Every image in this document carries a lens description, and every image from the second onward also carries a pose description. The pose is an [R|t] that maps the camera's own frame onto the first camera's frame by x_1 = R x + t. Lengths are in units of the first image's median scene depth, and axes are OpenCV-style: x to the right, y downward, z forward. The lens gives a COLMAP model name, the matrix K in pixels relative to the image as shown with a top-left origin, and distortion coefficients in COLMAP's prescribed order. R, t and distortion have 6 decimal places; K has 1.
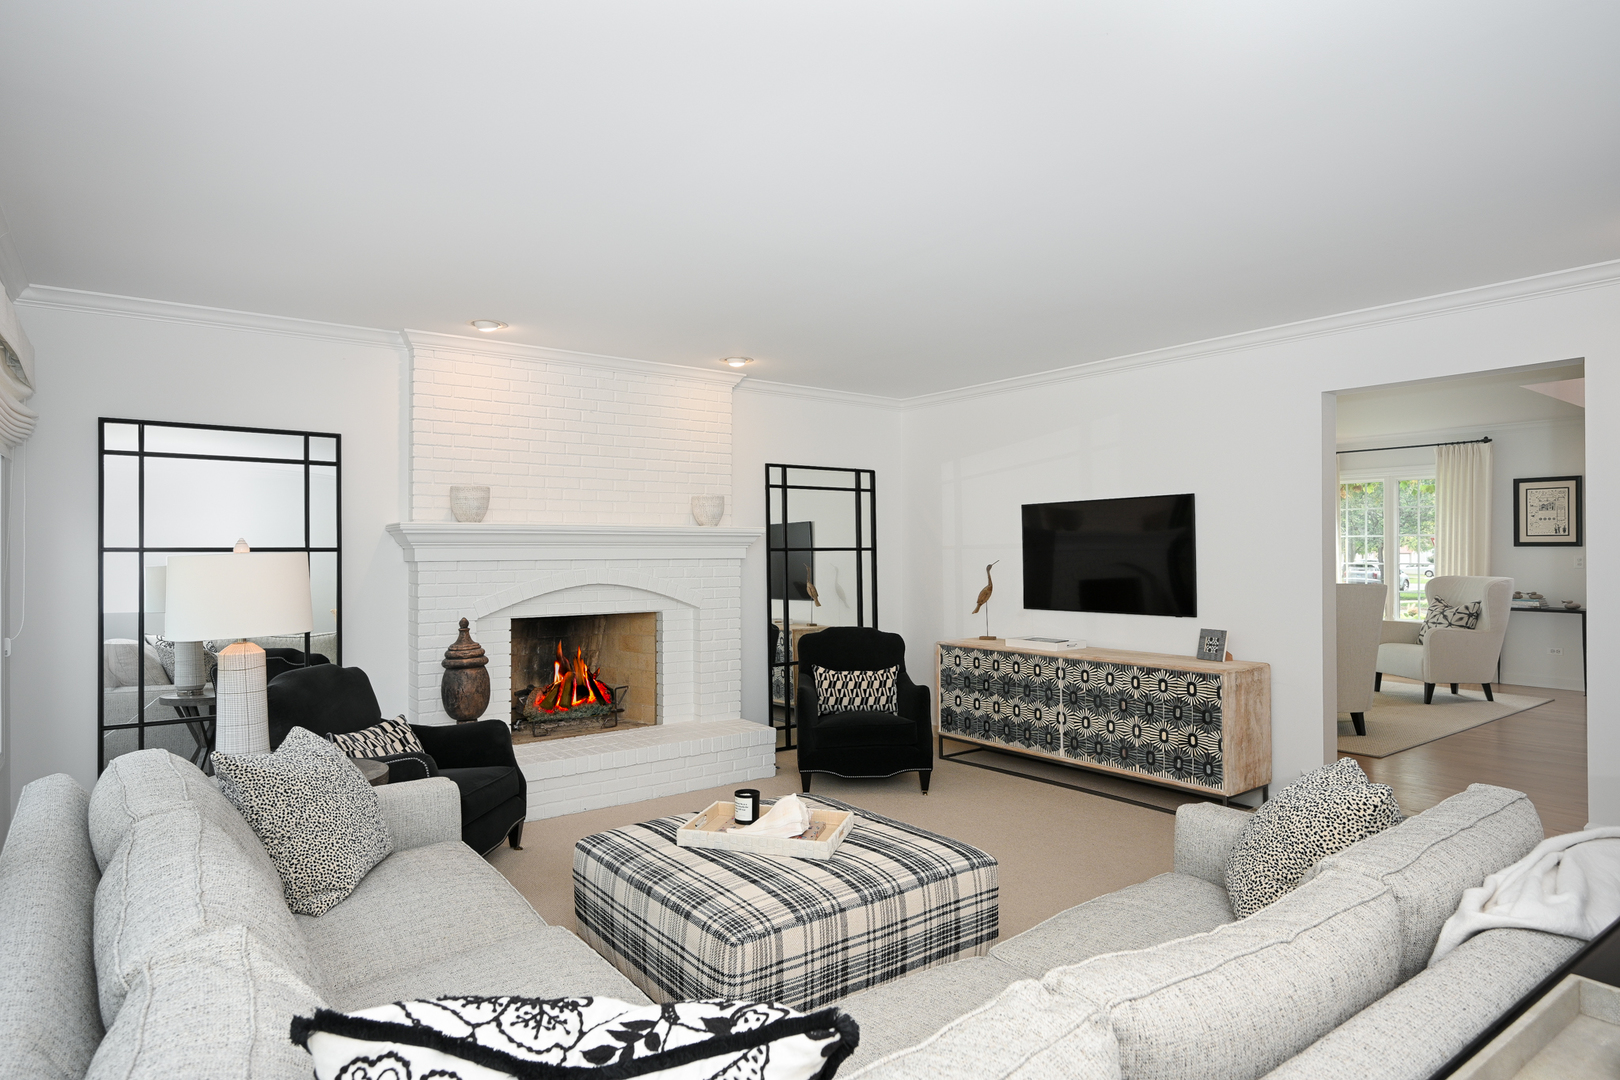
lens RADIAL K [[923.8, 0, 810.0], [0, 923.8, 542.3], [0, 0, 1]] dist [-0.001512, -0.000325]
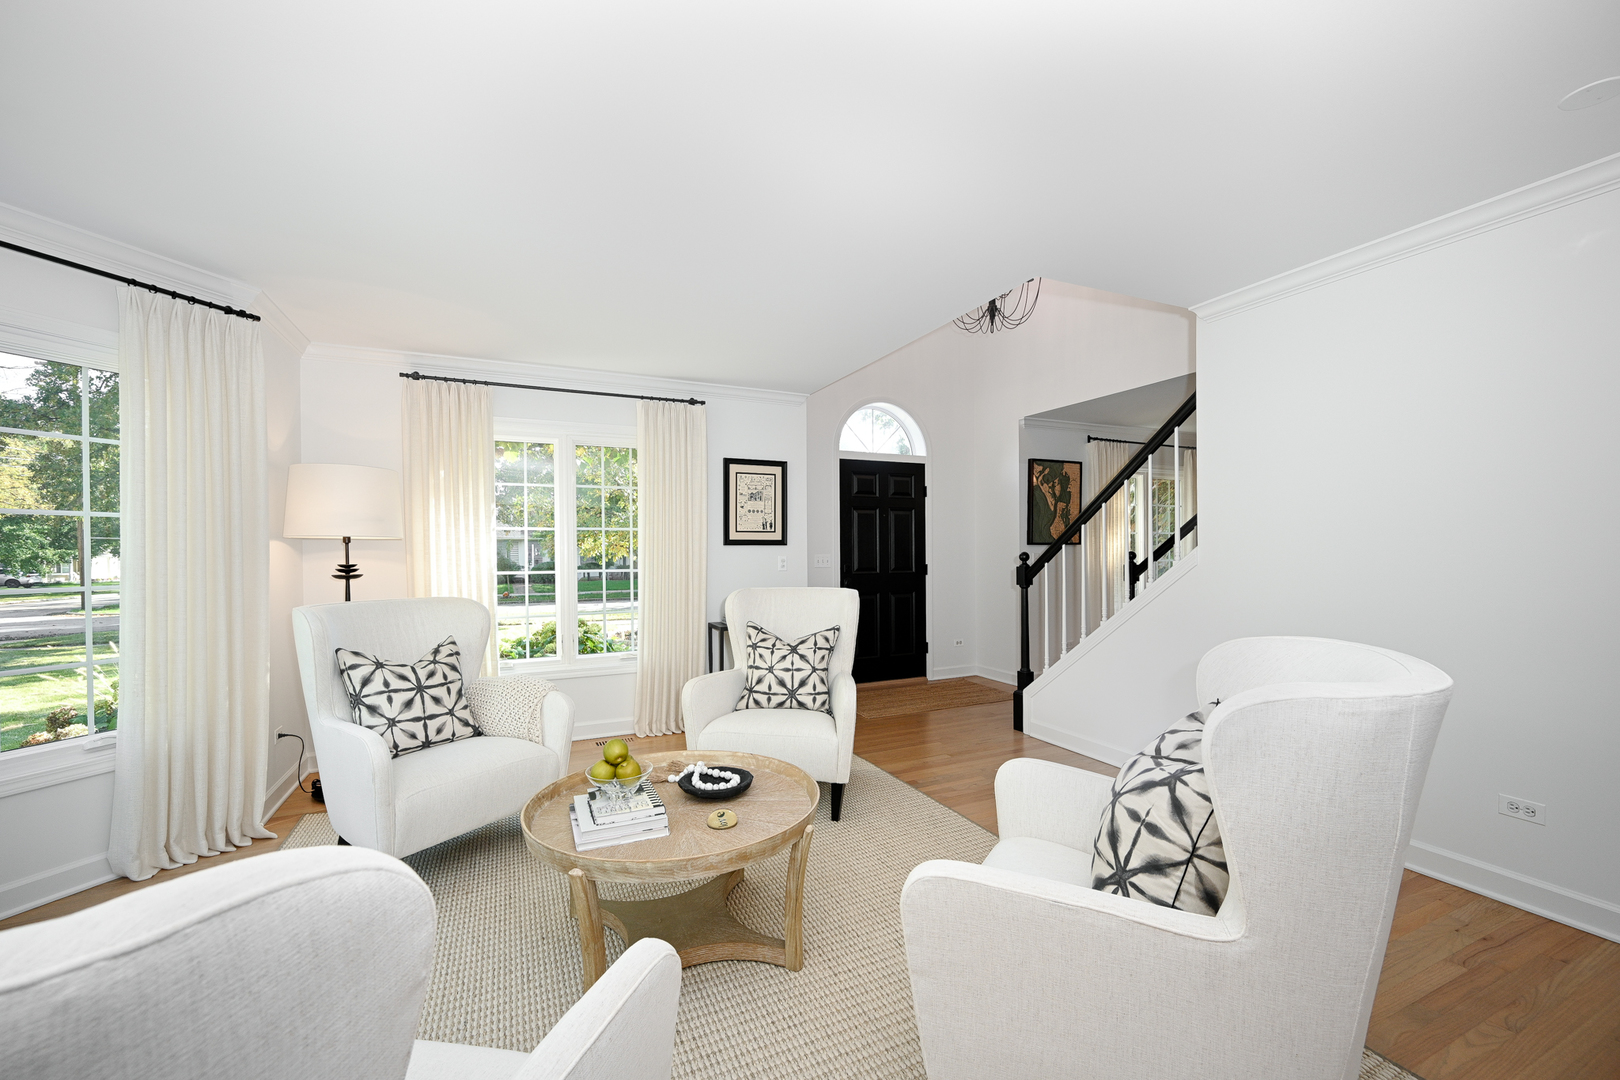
lens RADIAL K [[651.6, 0, 811.4], [0, 651.6, 548.5], [0, 0, 1]] dist [0.001841, 0.000119]
pose [[0.208866, 0.000020, 0.977944, 0.246534], [0.004866, 0.999988, -0.001060, 0.008137], [-0.977932, 0.004981, 0.208863, 0.827488]]
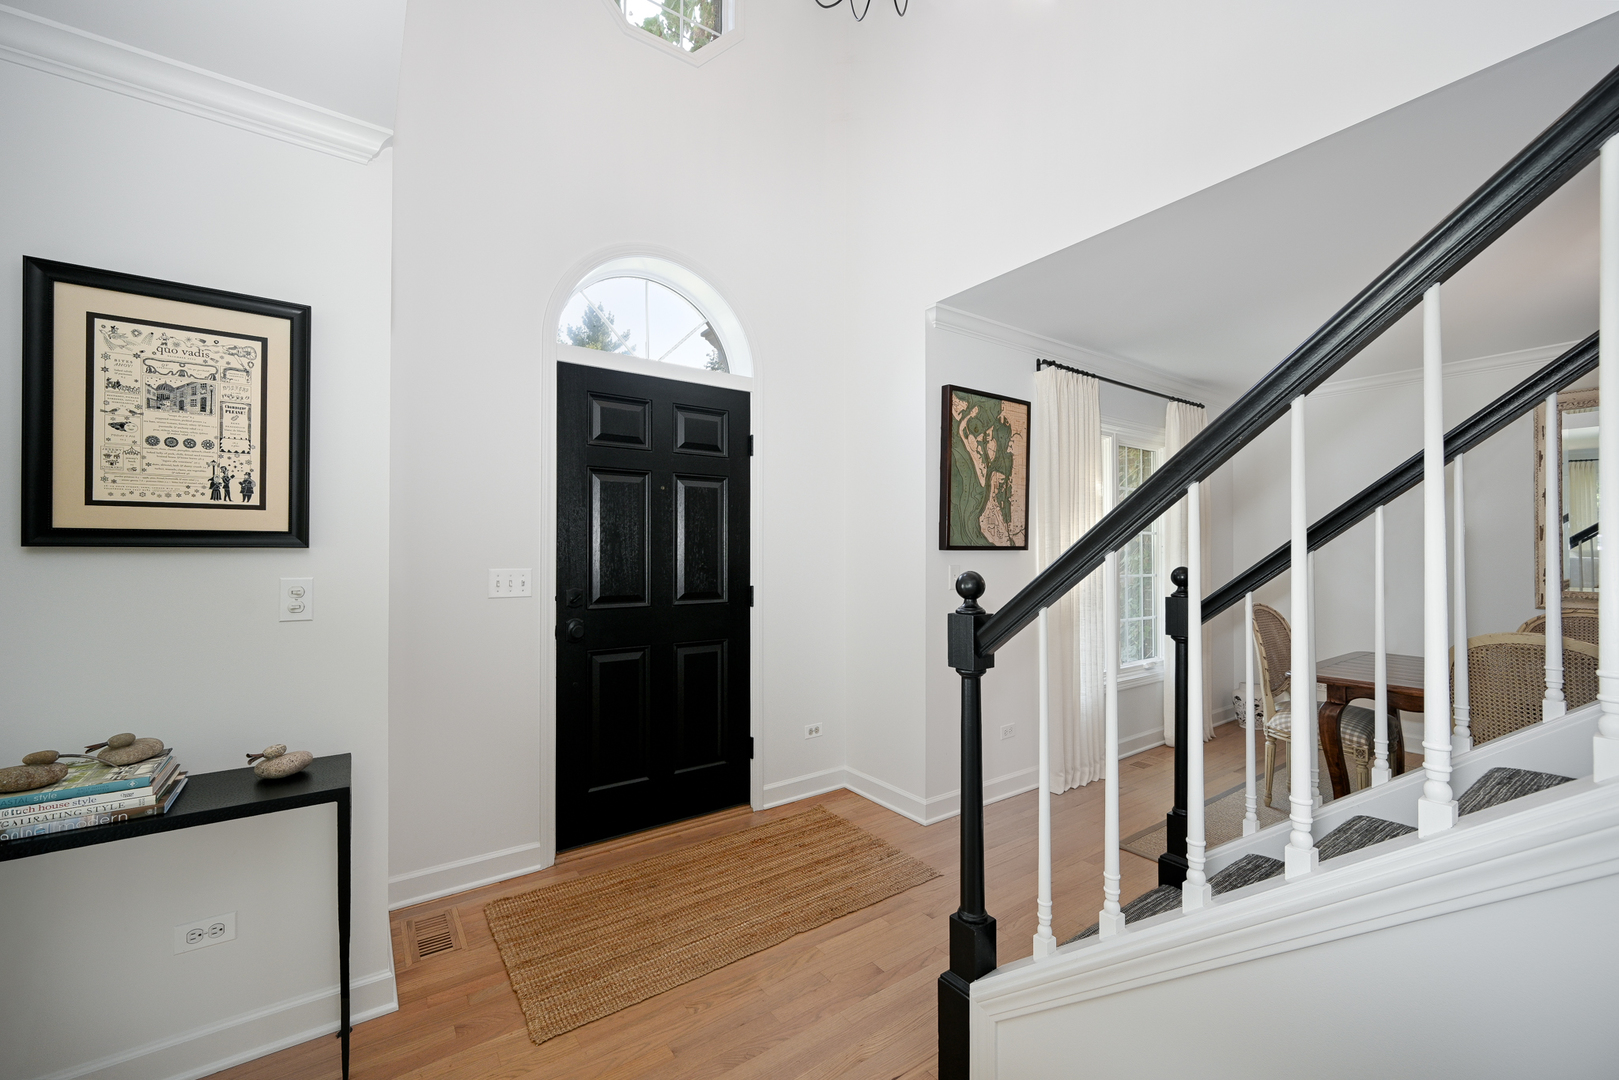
lens RADIAL K [[651.2, 0, 802.5], [0, 651.2, 540.9], [0, 0, 1]] dist [0.001841, 0.000119]
pose [[0.040871, 0.015894, 0.999038, 0.615613], [-0.001488, 0.999873, -0.015846, 0.005463], [-0.999163, -0.000839, 0.040889, 0.808794]]
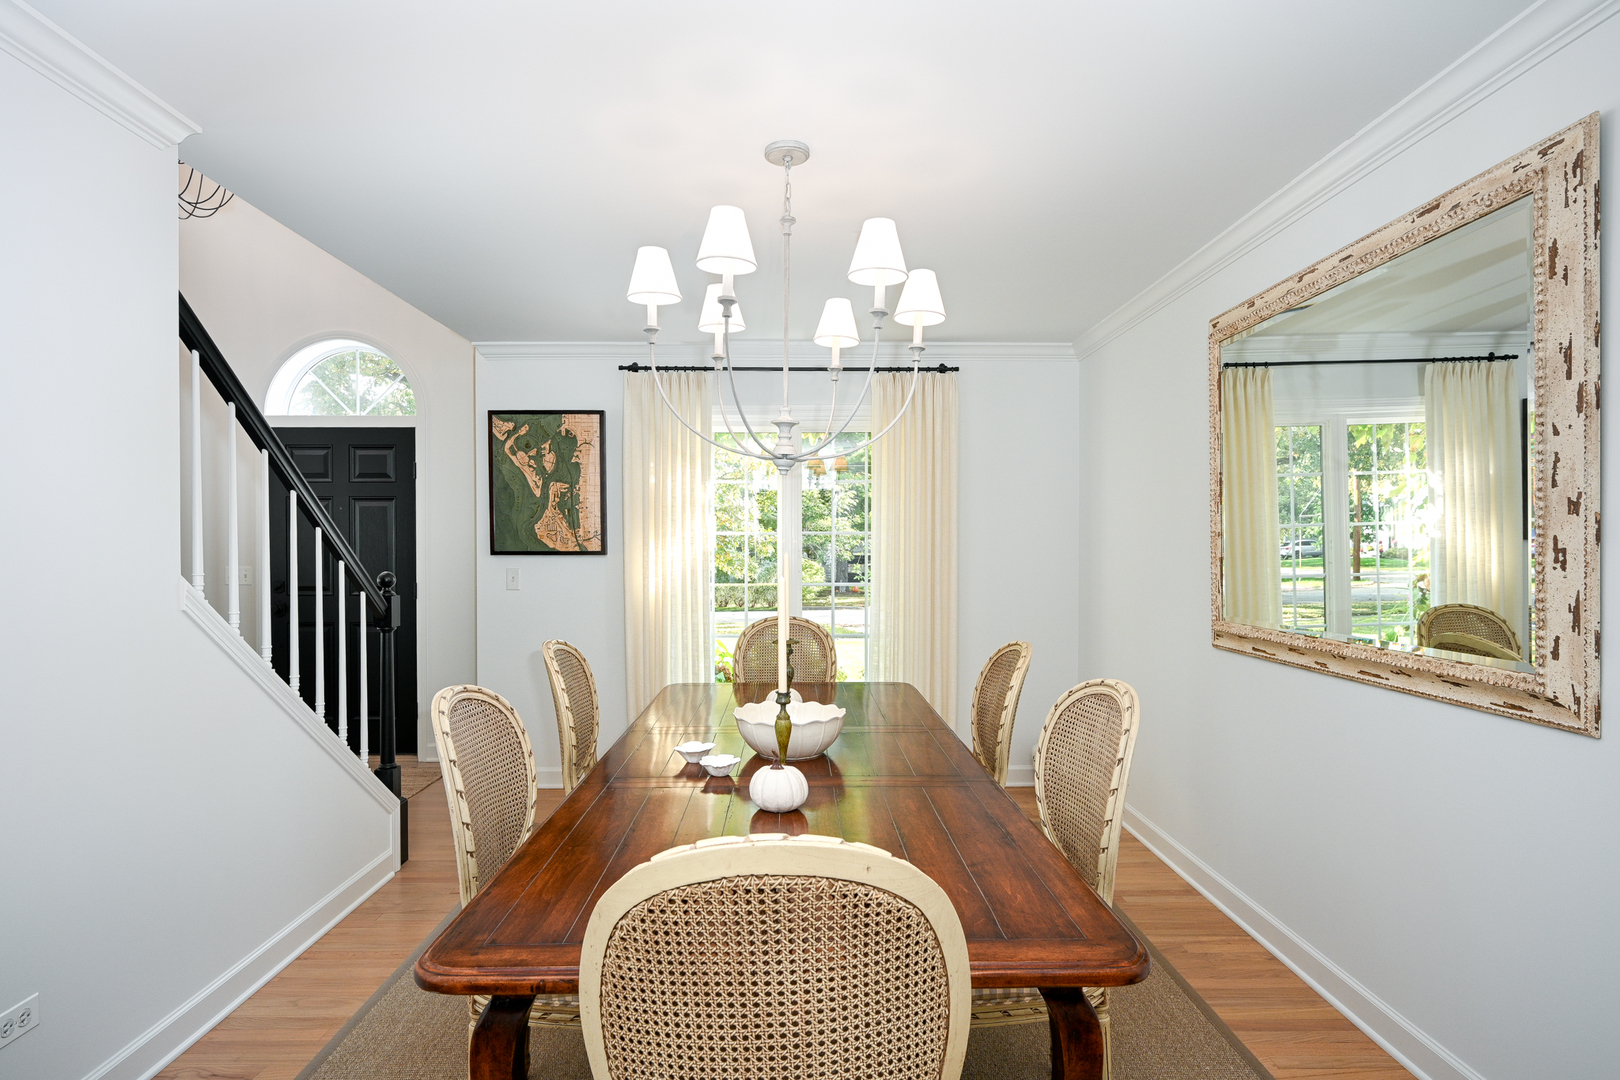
lens RADIAL K [[829.1, 0, 803.7], [0, 829.1, 550.2], [0, 0, 1]] dist [0.007856, 0.000320]
pose [[0.581471, 0.007784, 0.813530, 0.669149], [0.002336, 0.999934, -0.011237, 0.007971], [-0.813564, 0.008434, 0.581414, 0.263875]]
